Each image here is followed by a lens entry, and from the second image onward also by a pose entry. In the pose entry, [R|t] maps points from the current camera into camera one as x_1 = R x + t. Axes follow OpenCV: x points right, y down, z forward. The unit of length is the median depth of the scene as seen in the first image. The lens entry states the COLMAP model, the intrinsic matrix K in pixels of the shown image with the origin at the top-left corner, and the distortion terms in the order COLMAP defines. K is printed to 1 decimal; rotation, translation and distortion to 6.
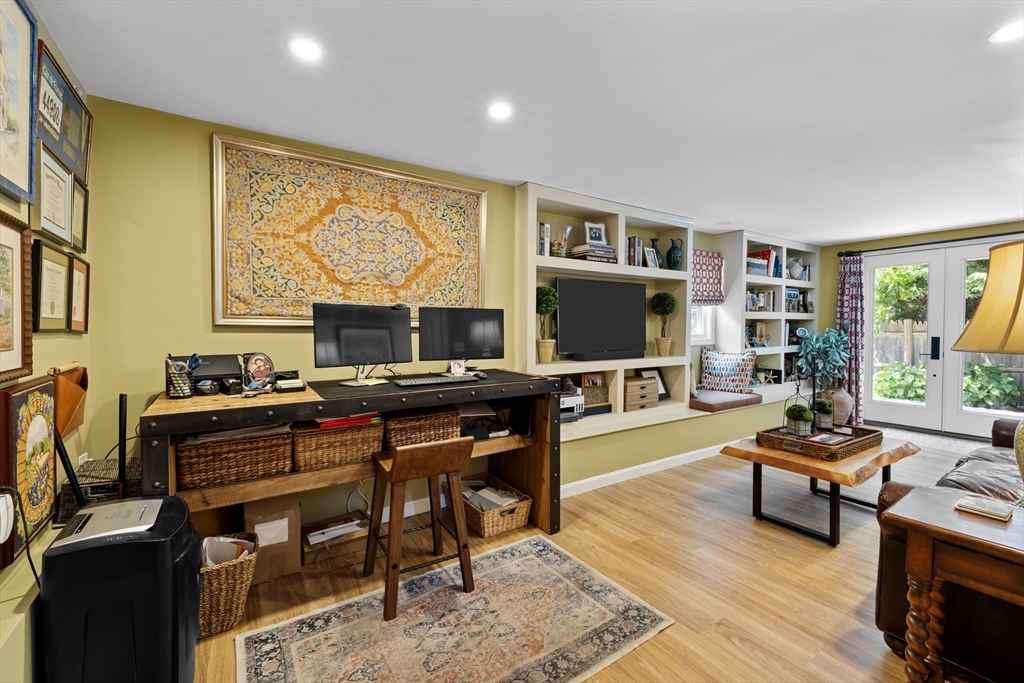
lens RADIAL K [[433.9, 0, 512.6], [0, 433.9, 334.6], [0, 0, 1]] dist [-0.004342, 0.001065]
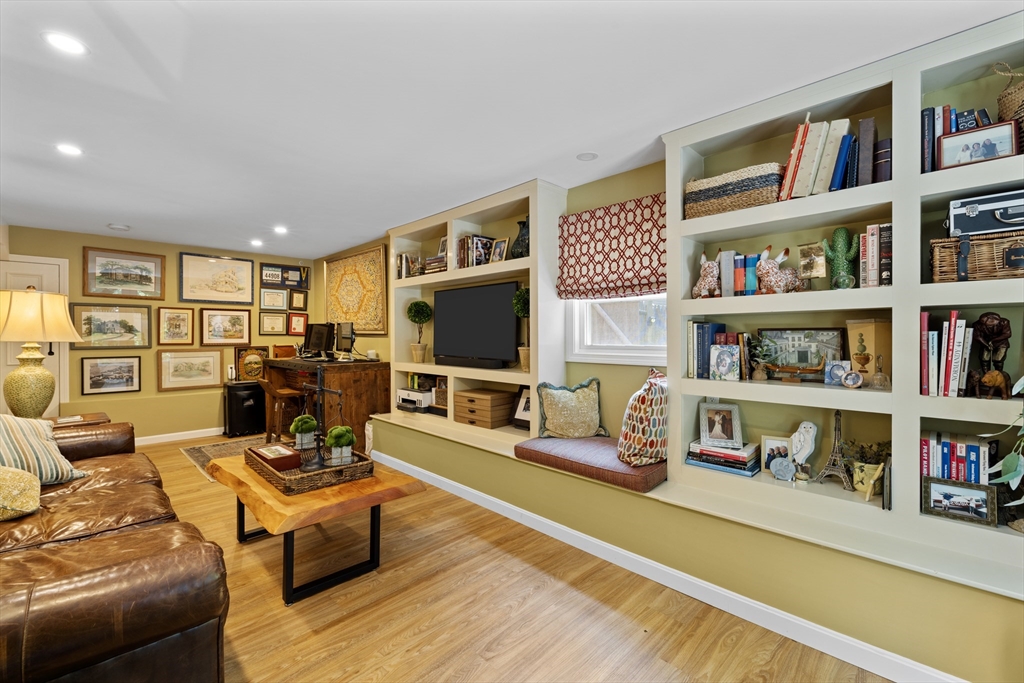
lens RADIAL K [[433.9, 0, 512.2], [0, 433.9, 335.6], [0, 0, 1]] dist [-0.004342, 0.001065]
pose [[0.200346, 0.003647, -0.979718, 1.229024], [-0.017985, 0.999838, 0.000044, -0.014844], [0.979560, 0.017611, 0.200379, 0.924481]]
